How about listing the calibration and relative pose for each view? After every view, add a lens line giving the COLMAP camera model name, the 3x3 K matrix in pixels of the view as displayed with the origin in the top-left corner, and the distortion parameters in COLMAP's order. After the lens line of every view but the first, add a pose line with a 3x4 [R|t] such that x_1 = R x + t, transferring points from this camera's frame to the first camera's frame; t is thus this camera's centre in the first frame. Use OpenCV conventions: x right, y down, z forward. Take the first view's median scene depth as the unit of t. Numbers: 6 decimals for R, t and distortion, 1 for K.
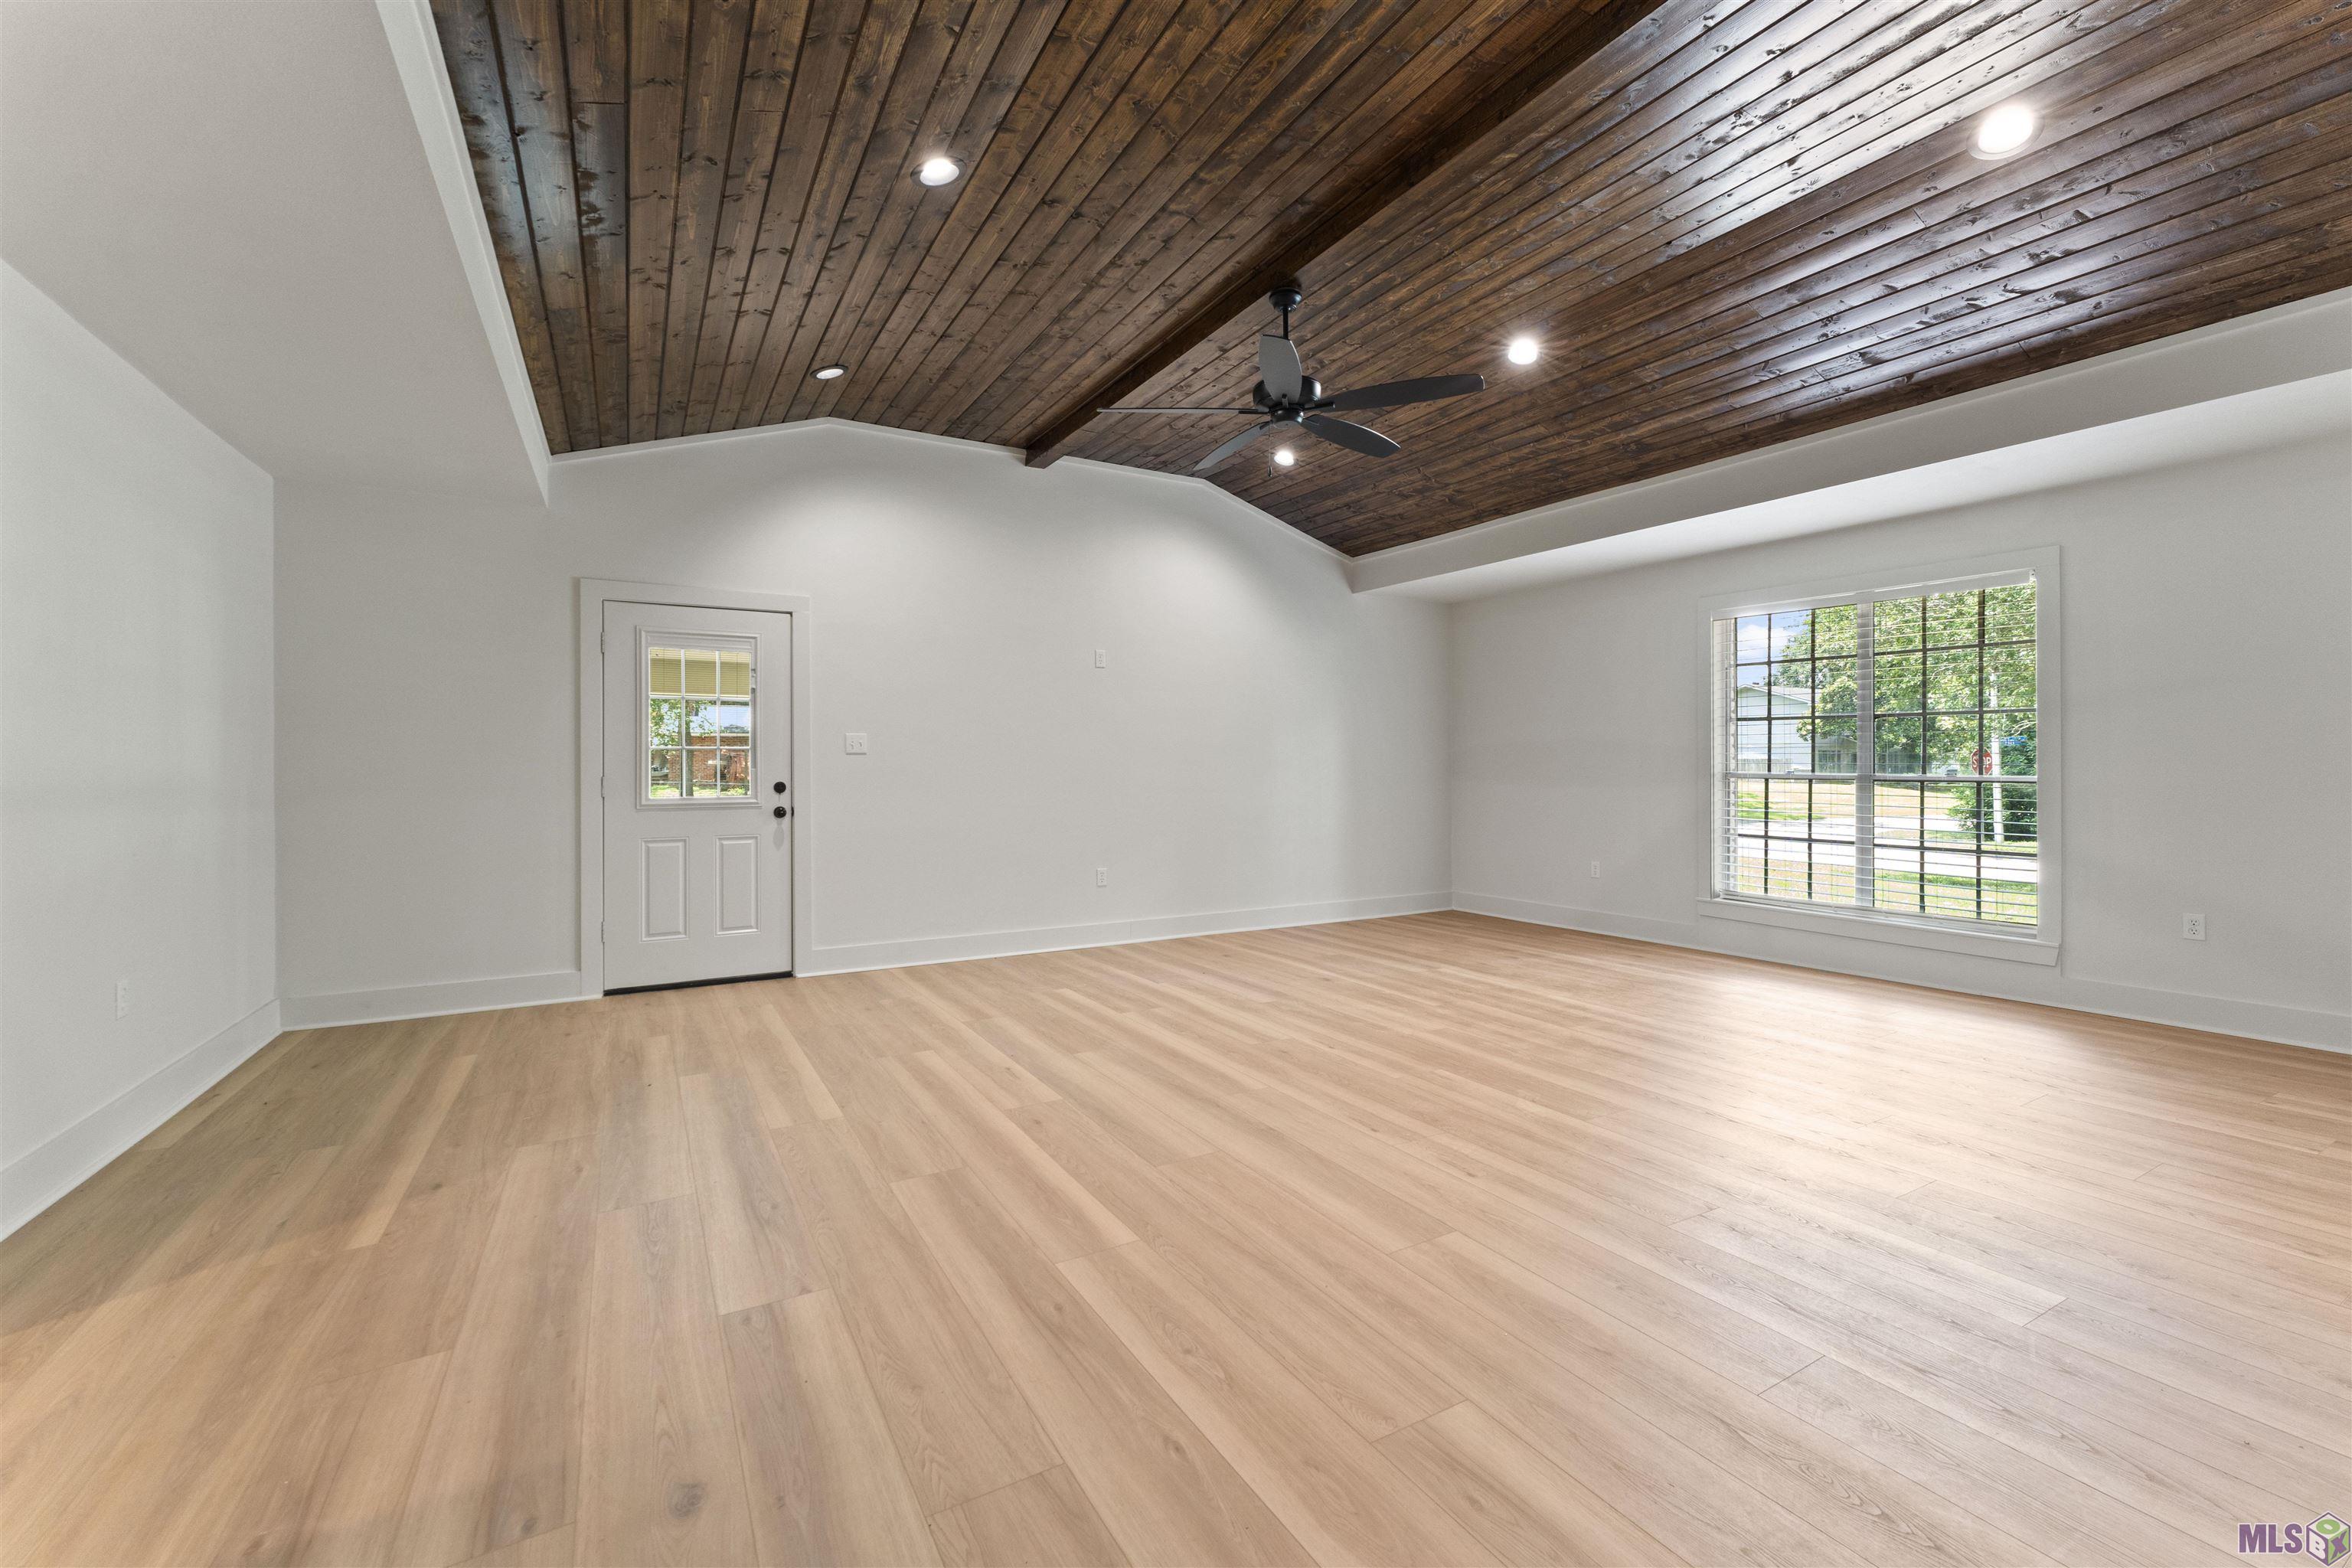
lens RADIAL K [[956.8, 0, 1168.1], [0, 956.8, 775.4], [0, 0, 1]] dist [0.002165, 0.000138]
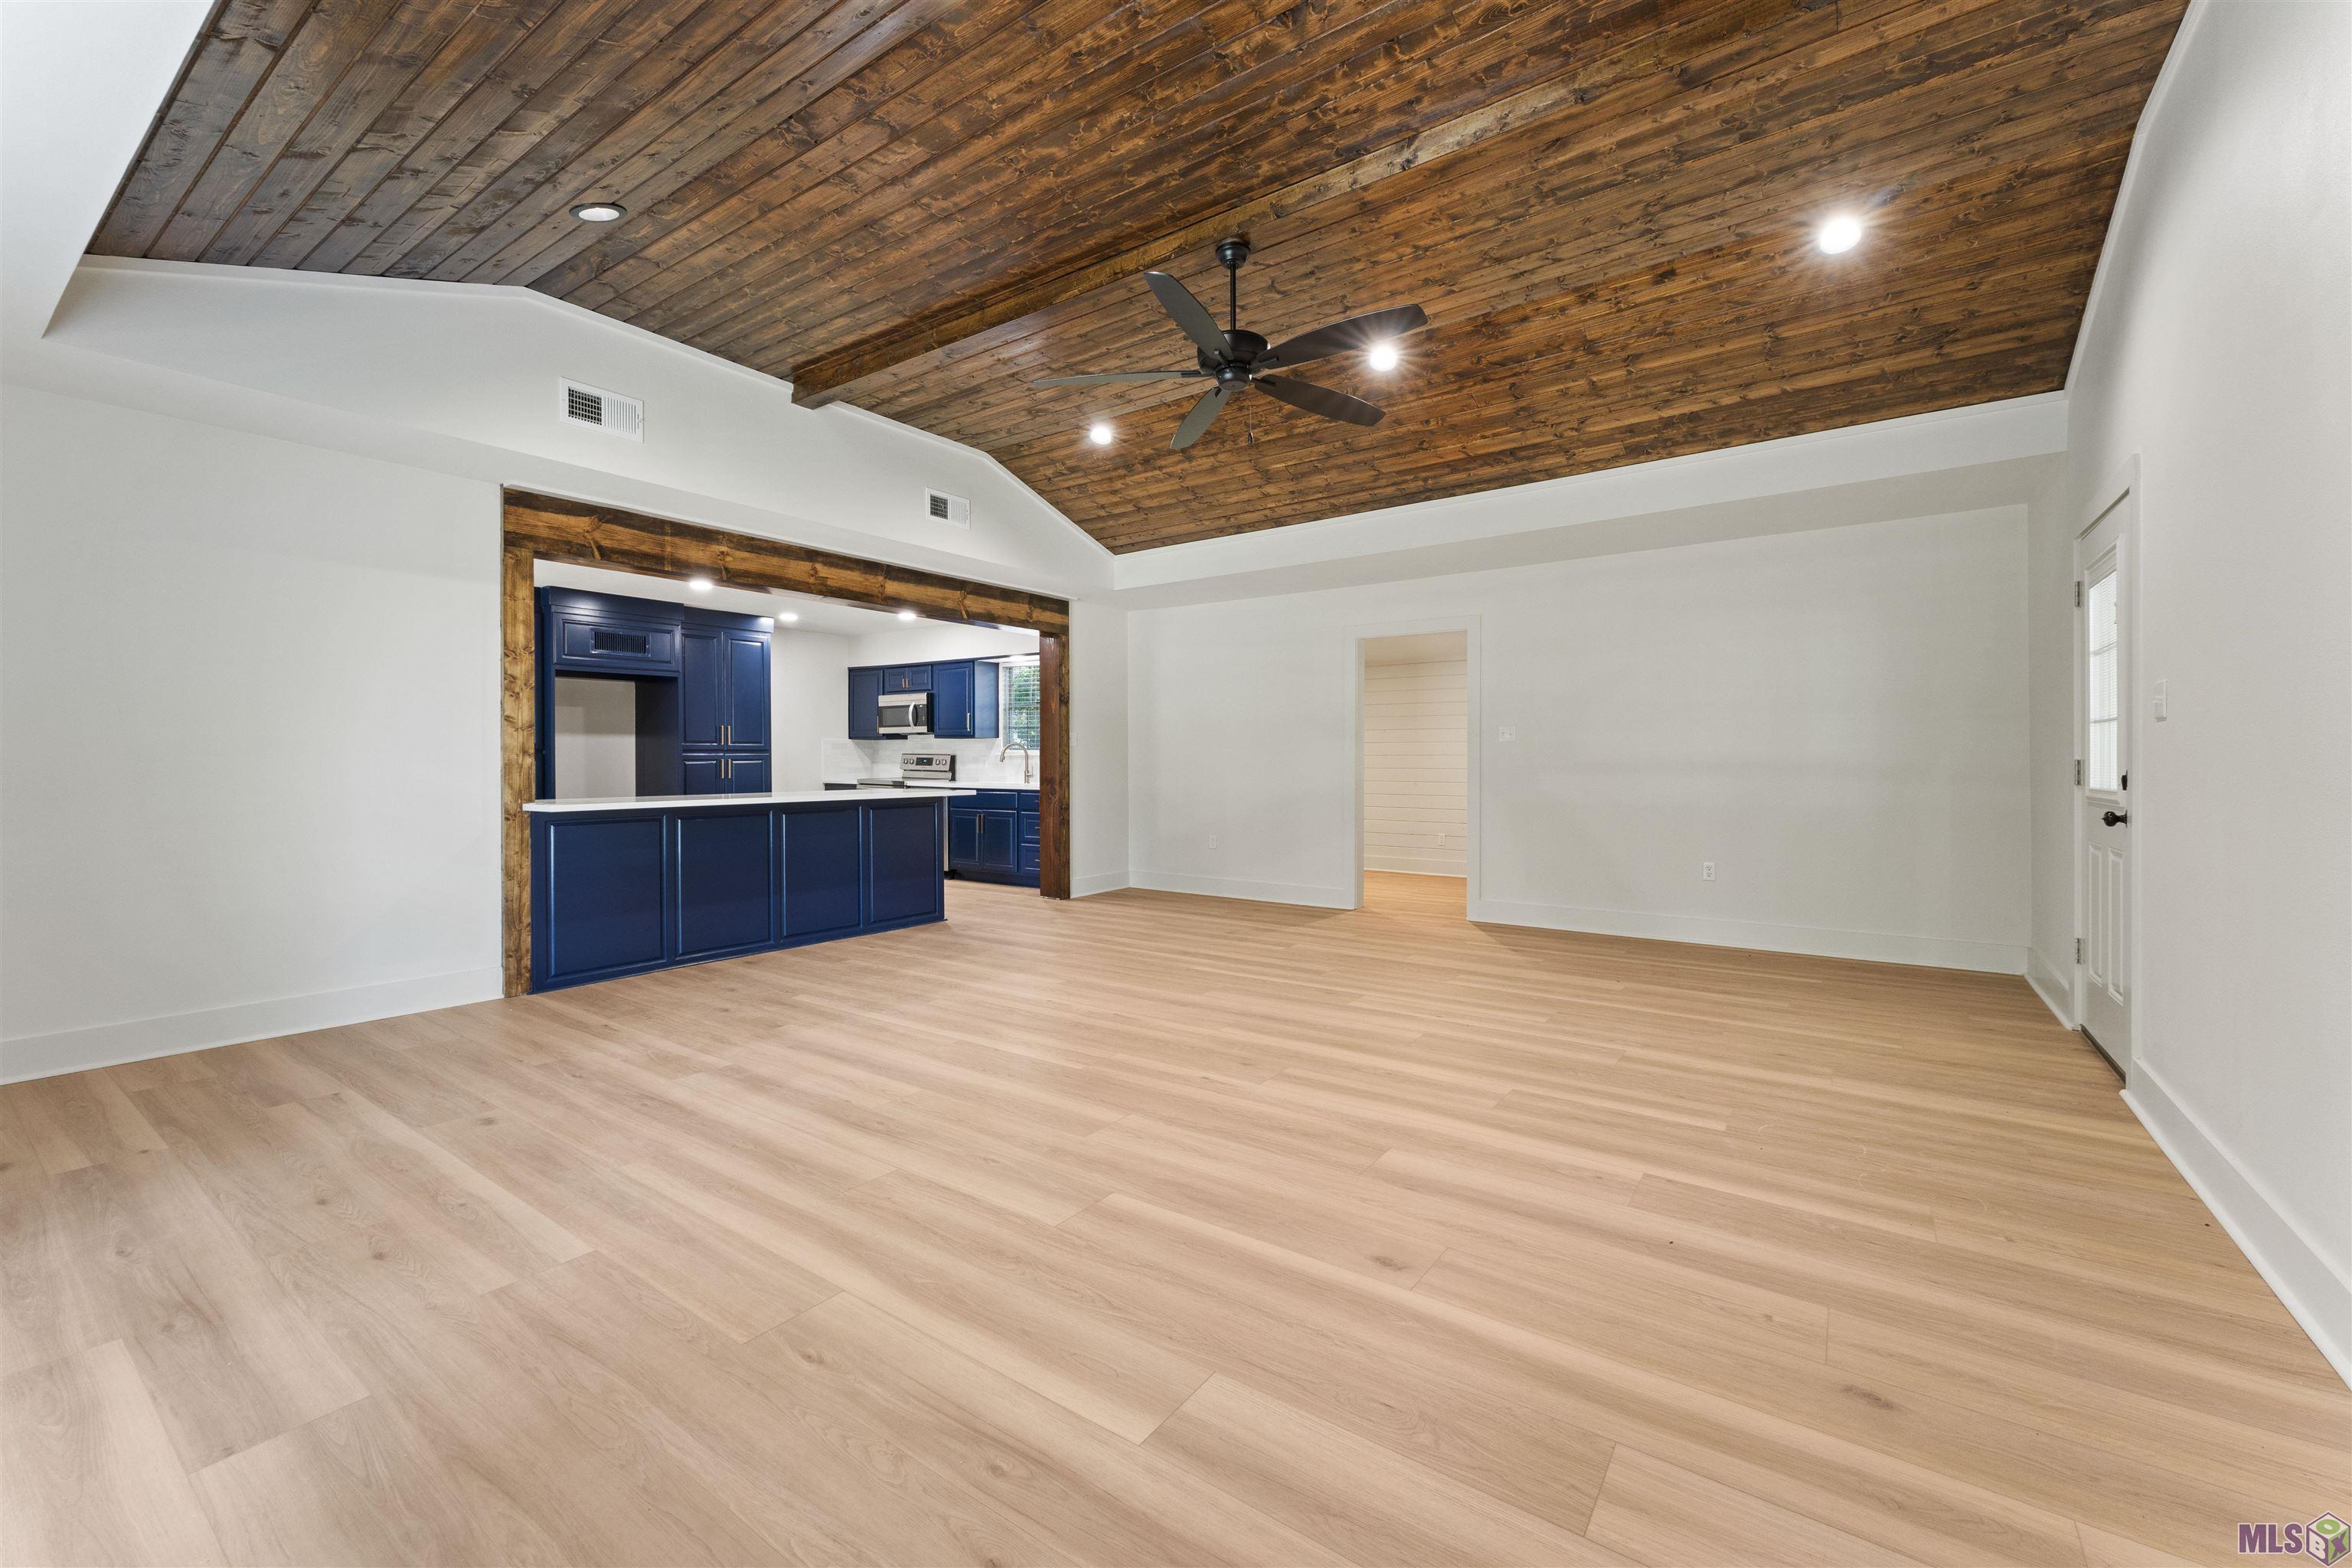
lens RADIAL K [[956.8, 0, 1173.7], [0, 956.8, 773.8], [0, 0, 1]] dist [0.002165, 0.000138]
pose [[-0.905563, 0.008816, -0.424121, 0.575345], [0.003486, 0.999905, 0.013342, -0.001919], [0.424198, 0.010603, -0.905507, 1.812236]]
